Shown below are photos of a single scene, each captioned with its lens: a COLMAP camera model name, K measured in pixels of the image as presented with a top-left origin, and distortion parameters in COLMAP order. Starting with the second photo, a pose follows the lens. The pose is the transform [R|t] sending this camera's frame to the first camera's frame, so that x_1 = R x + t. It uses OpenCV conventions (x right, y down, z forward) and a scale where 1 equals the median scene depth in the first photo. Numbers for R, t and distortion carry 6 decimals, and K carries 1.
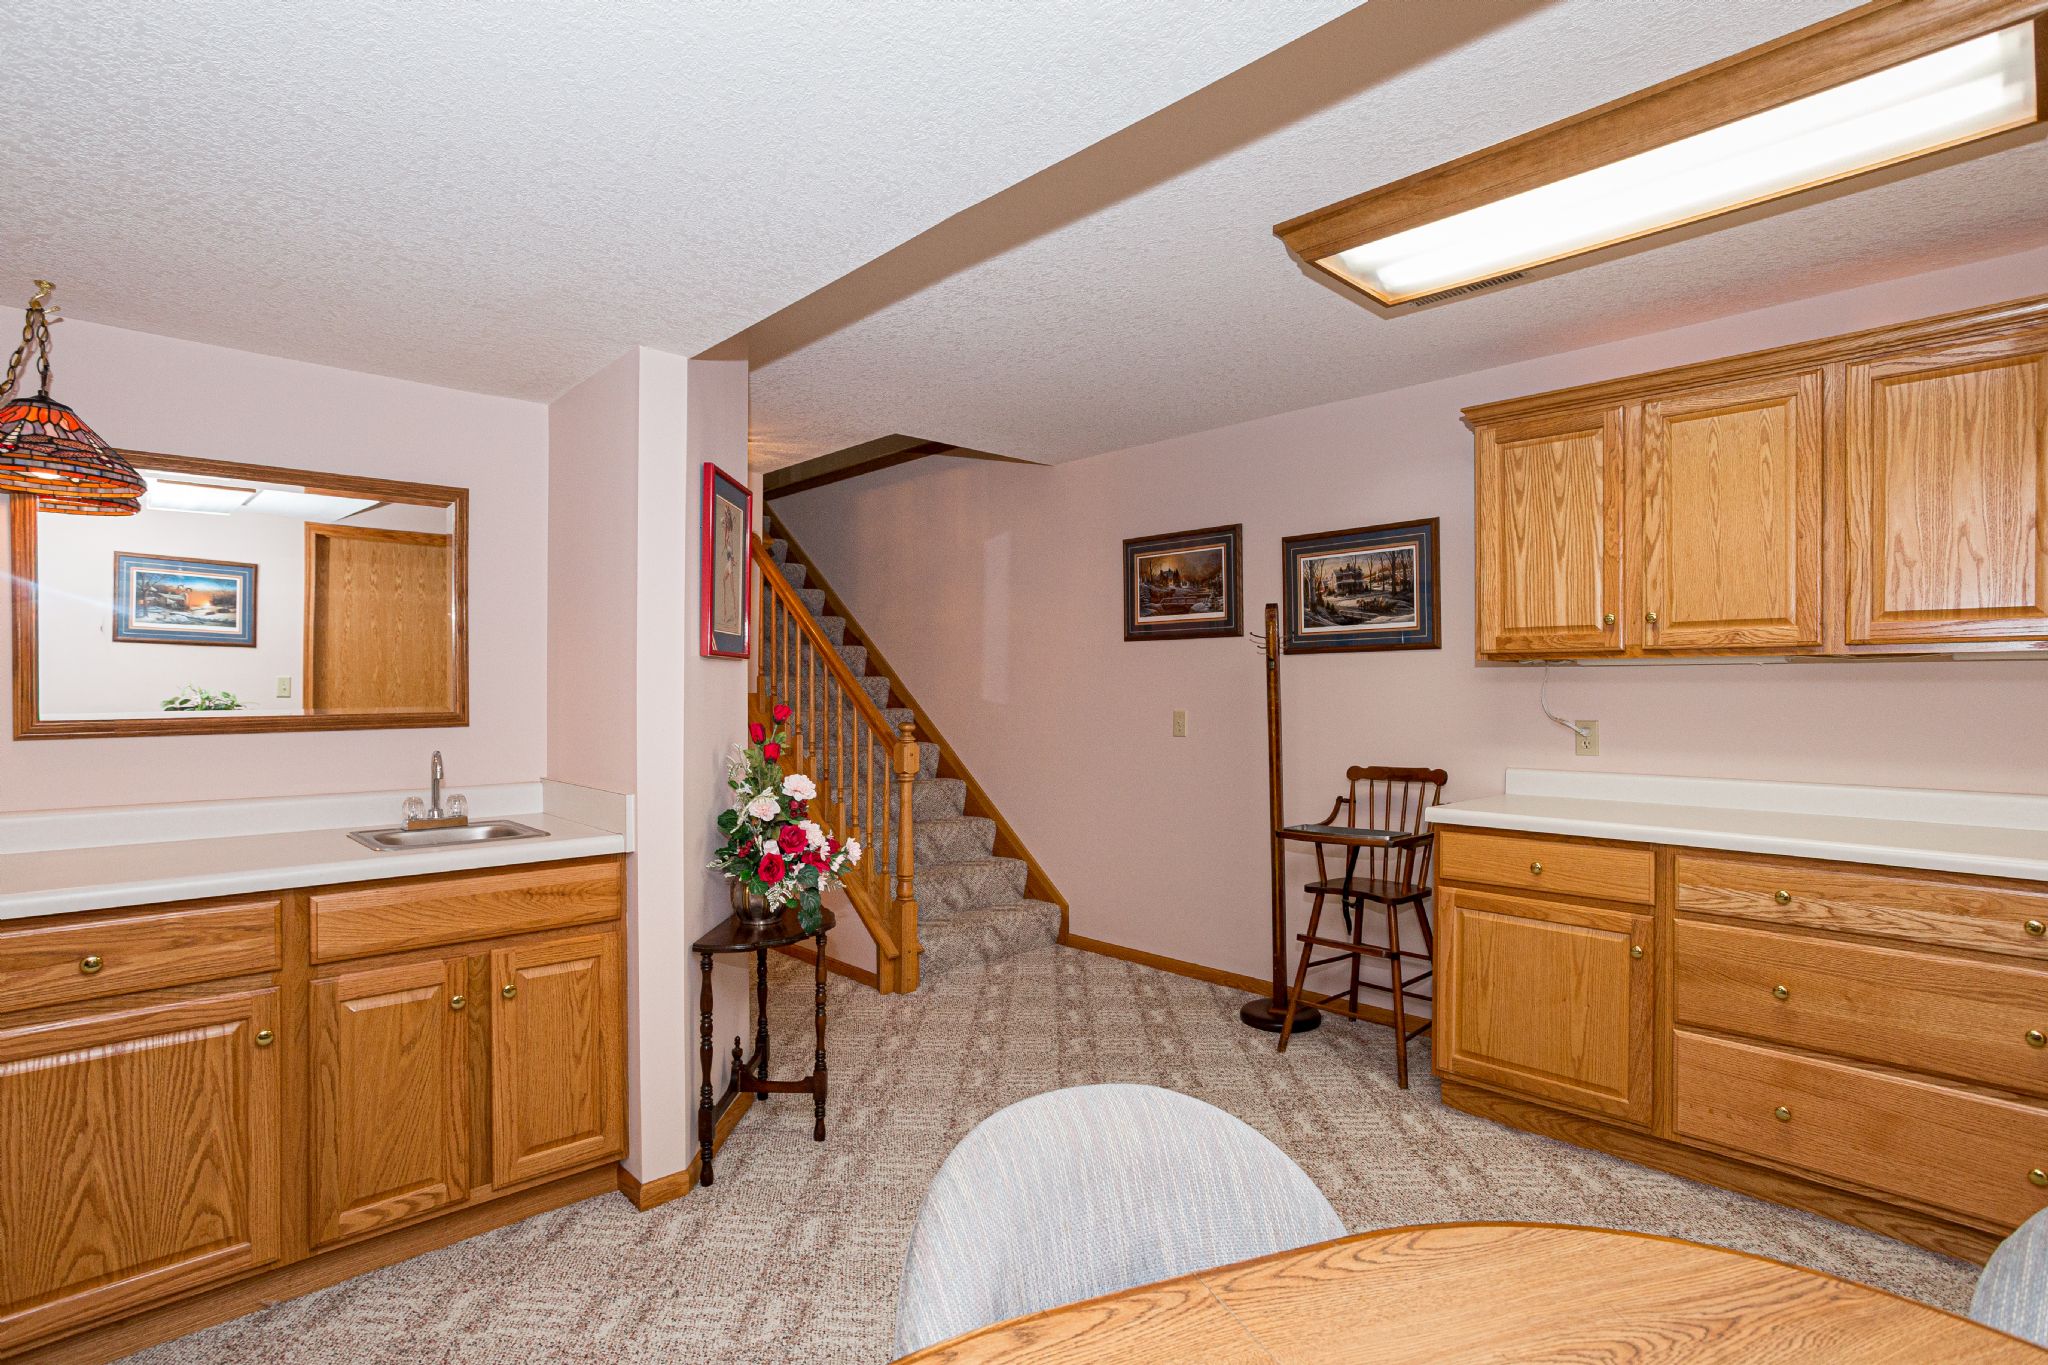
lens RADIAL K [[1018.6, 0, 1016.6], [0, 1018.6, 686.1], [0, 0, 1]] dist [-0.040738, 0.020958]
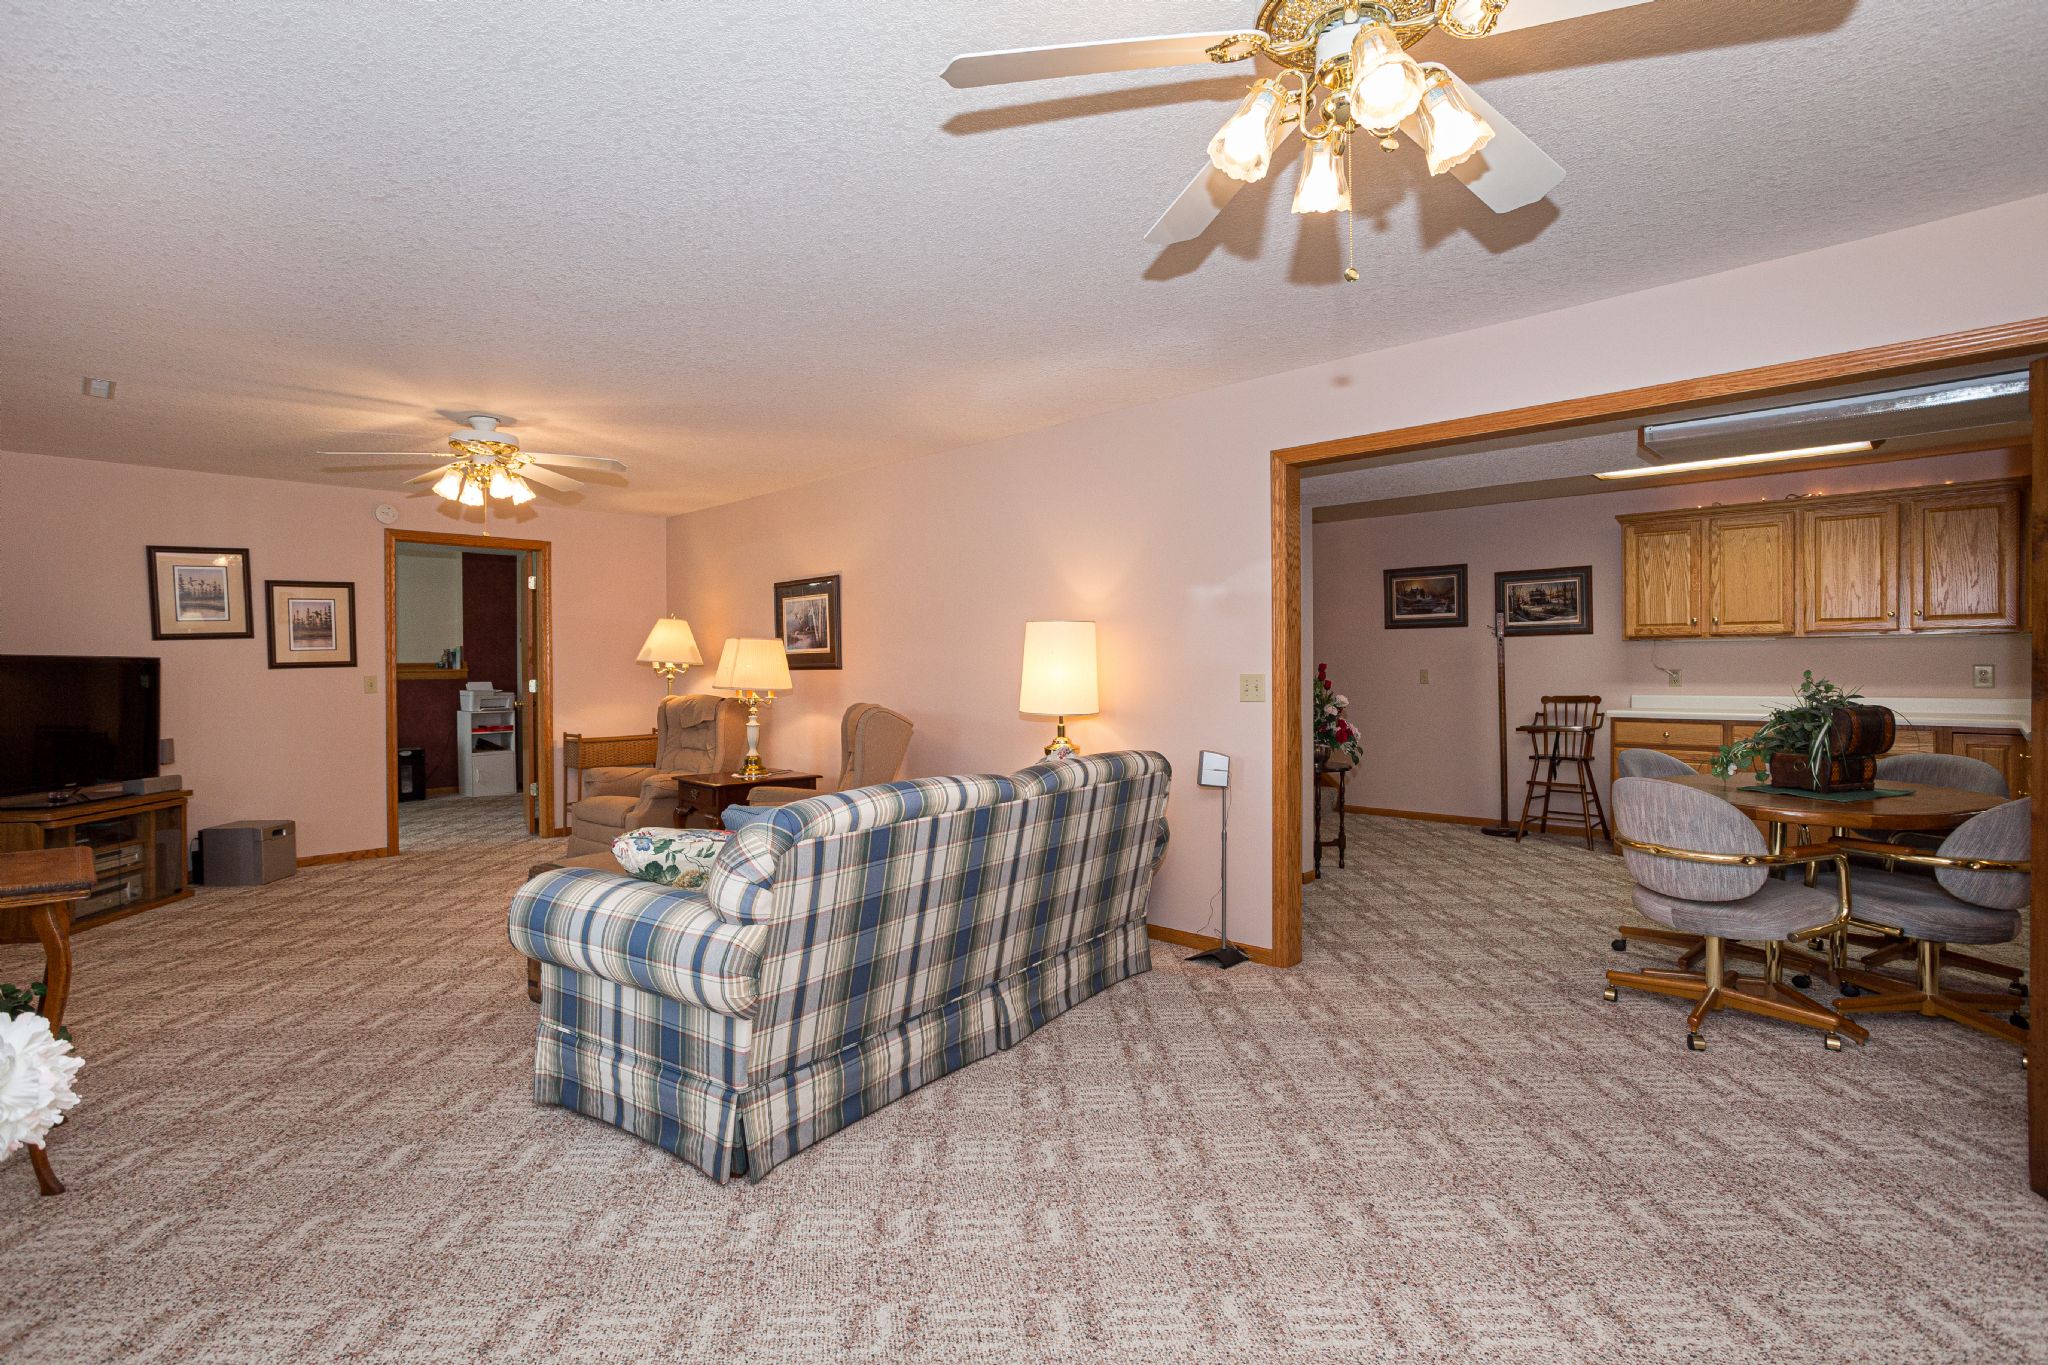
lens RADIAL K [[1018.6, 0, 991.8], [0, 1018.6, 671.2], [0, 0, 1]] dist [-0.040738, 0.020958]
pose [[0.999114, -0.010162, 0.040834, -0.804670], [0.009782, 0.999907, 0.009494, 0.005210], [-0.040927, -0.009086, 0.999121, -0.869283]]
